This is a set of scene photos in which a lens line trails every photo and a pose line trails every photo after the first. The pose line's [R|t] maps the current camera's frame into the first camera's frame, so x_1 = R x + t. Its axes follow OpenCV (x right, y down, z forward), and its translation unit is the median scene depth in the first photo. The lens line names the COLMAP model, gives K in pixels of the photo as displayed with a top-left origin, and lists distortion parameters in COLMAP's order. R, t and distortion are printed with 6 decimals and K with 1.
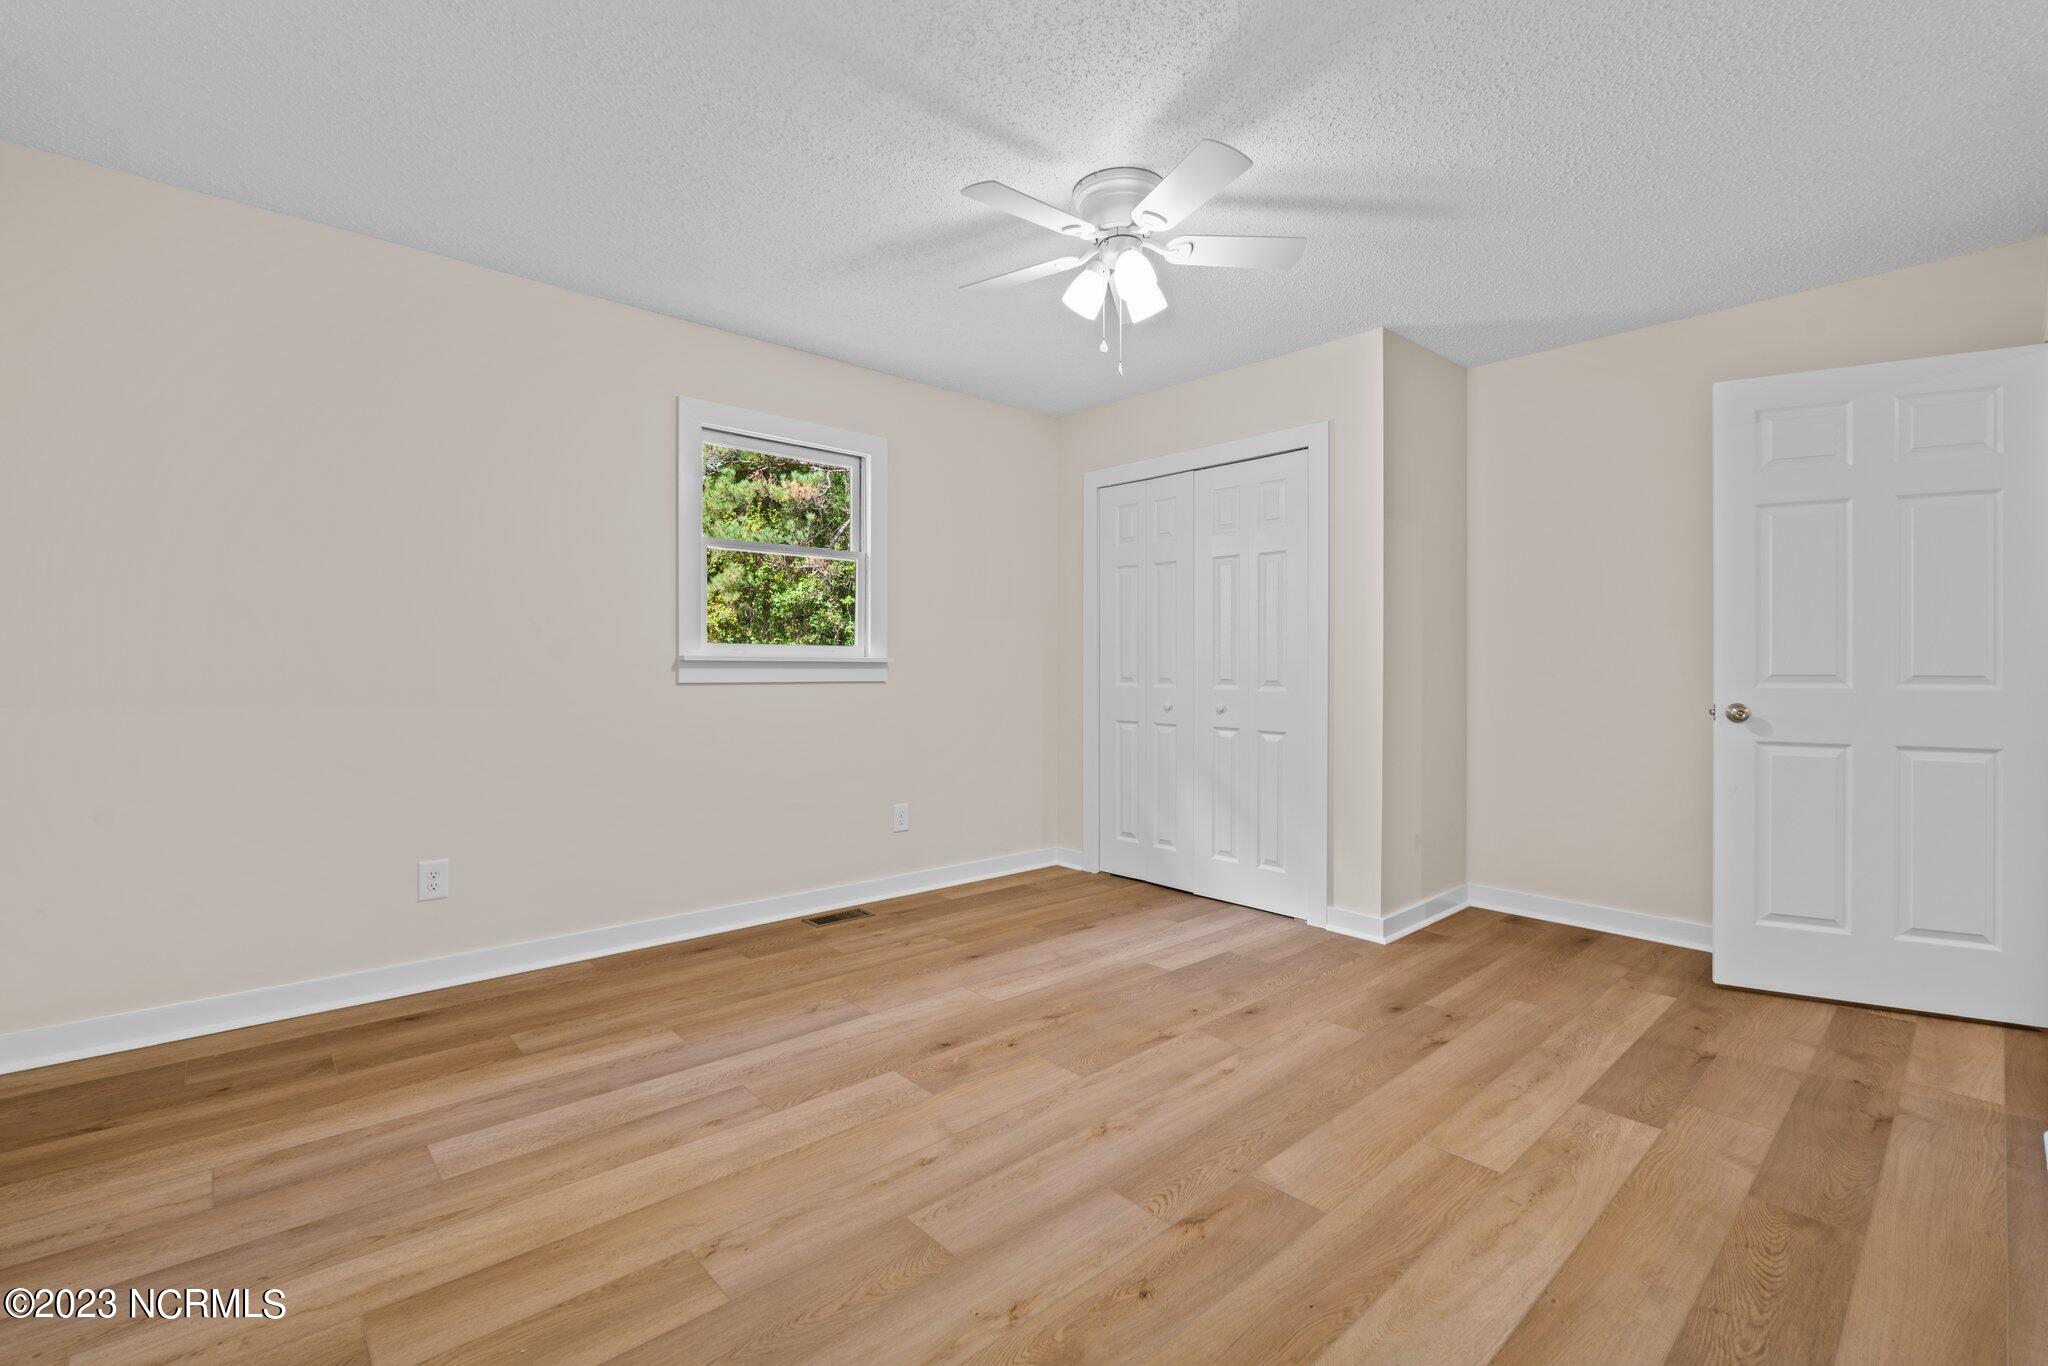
lens RADIAL K [[896.4, 0, 1022.0], [0, 896.4, 680.6], [0, 0, 1]] dist [-0.010521, 0.001263]
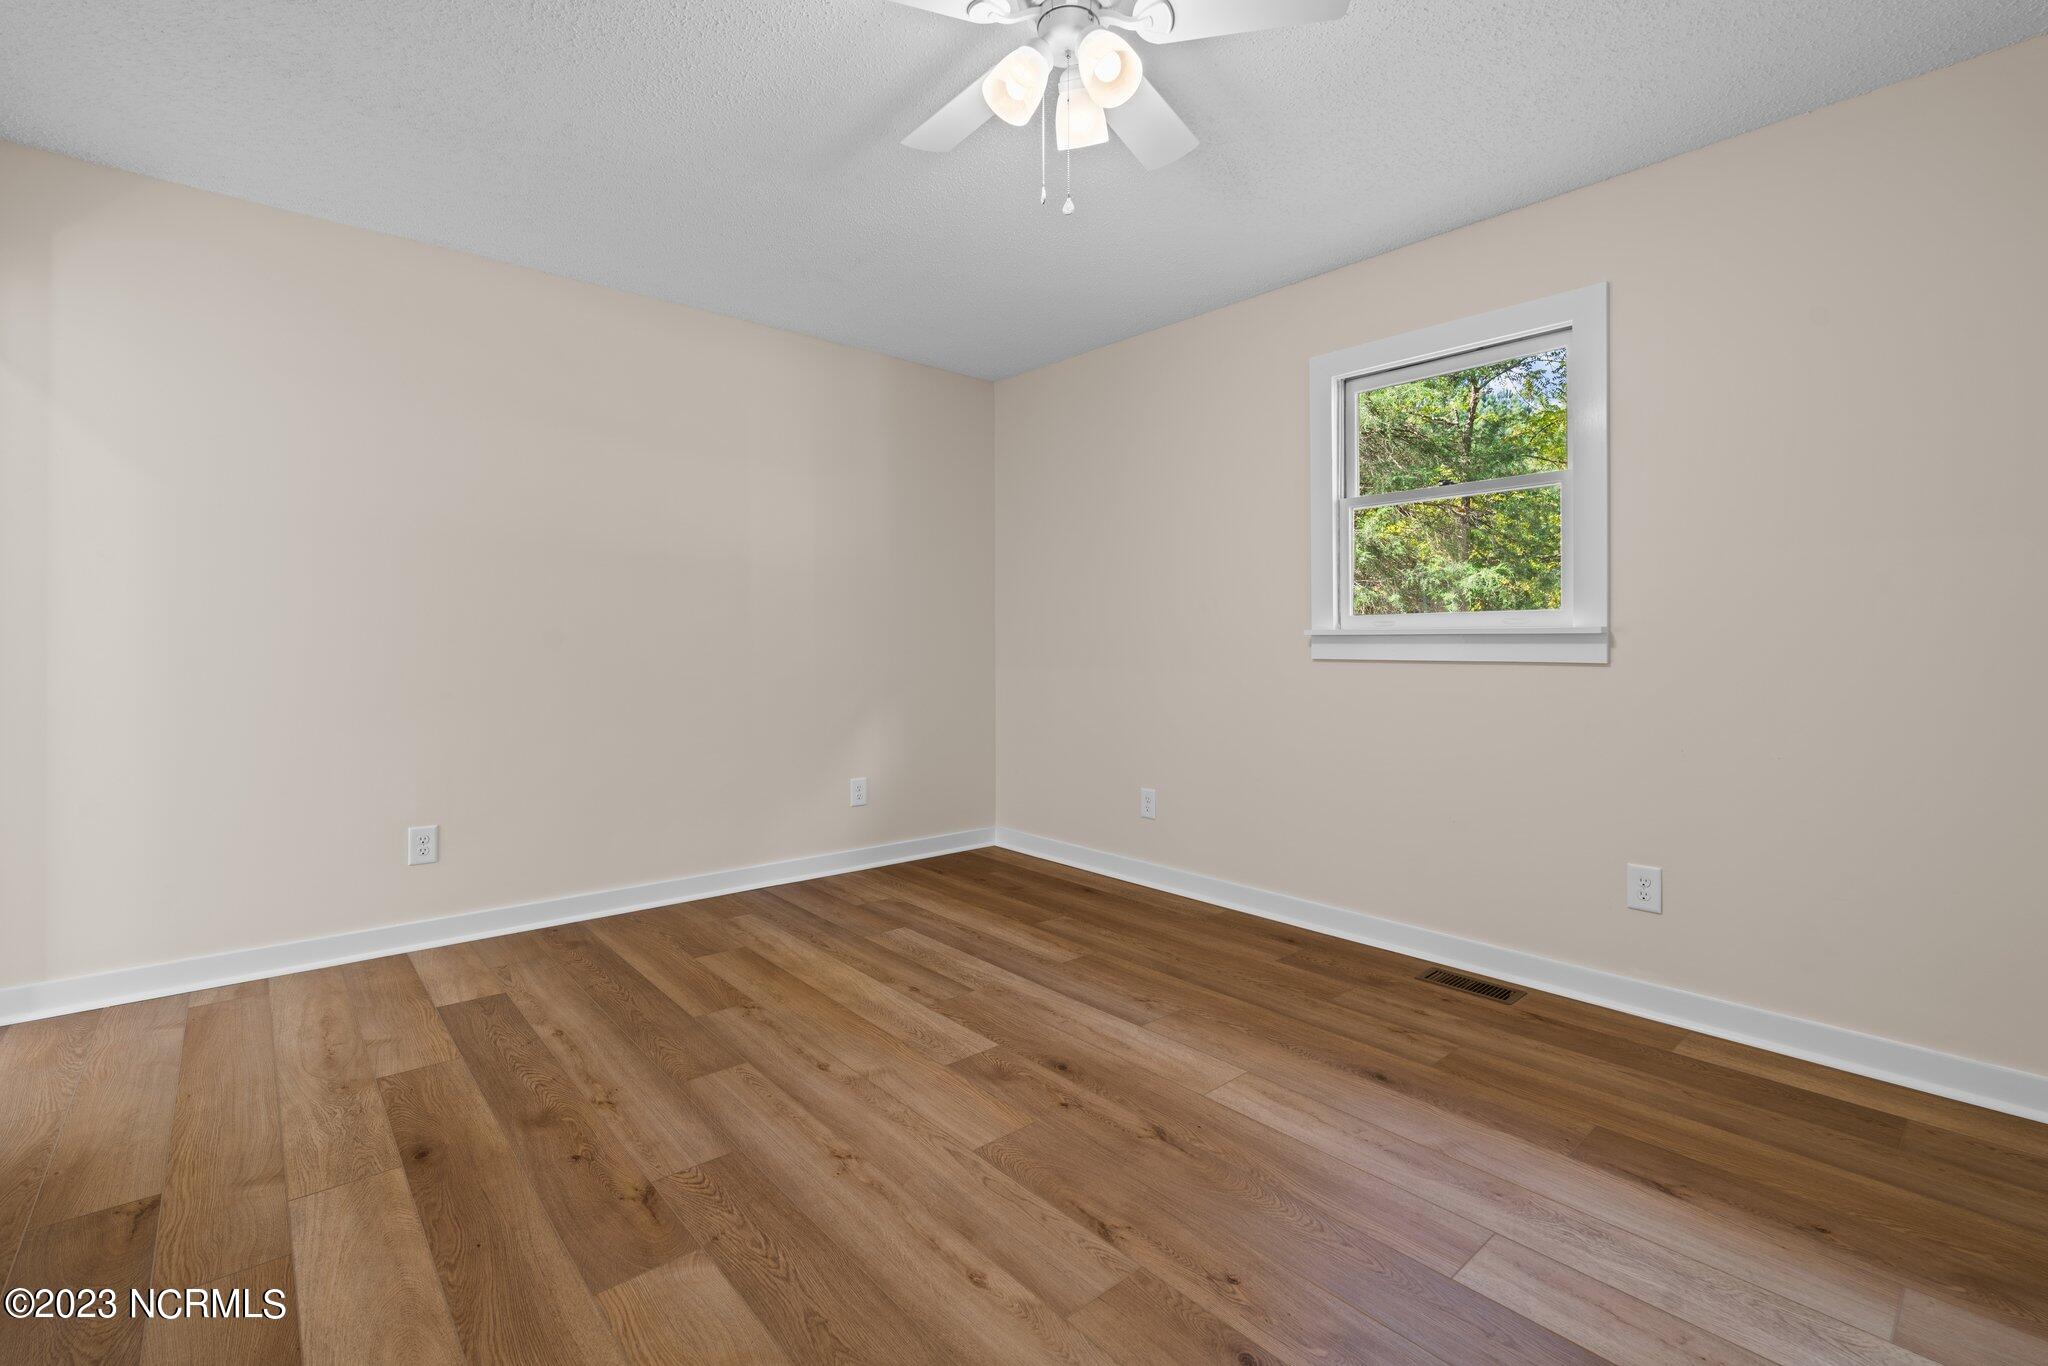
lens RADIAL K [[896.4, 0, 1006.9], [0, 896.4, 652.1], [0, 0, 1]] dist [-0.010521, 0.001263]
pose [[-0.021078, 0.003010, -0.999773, 0.849394], [-0.016660, 0.999856, 0.003362, -0.003198], [0.999639, 0.016727, -0.021024, 1.024698]]
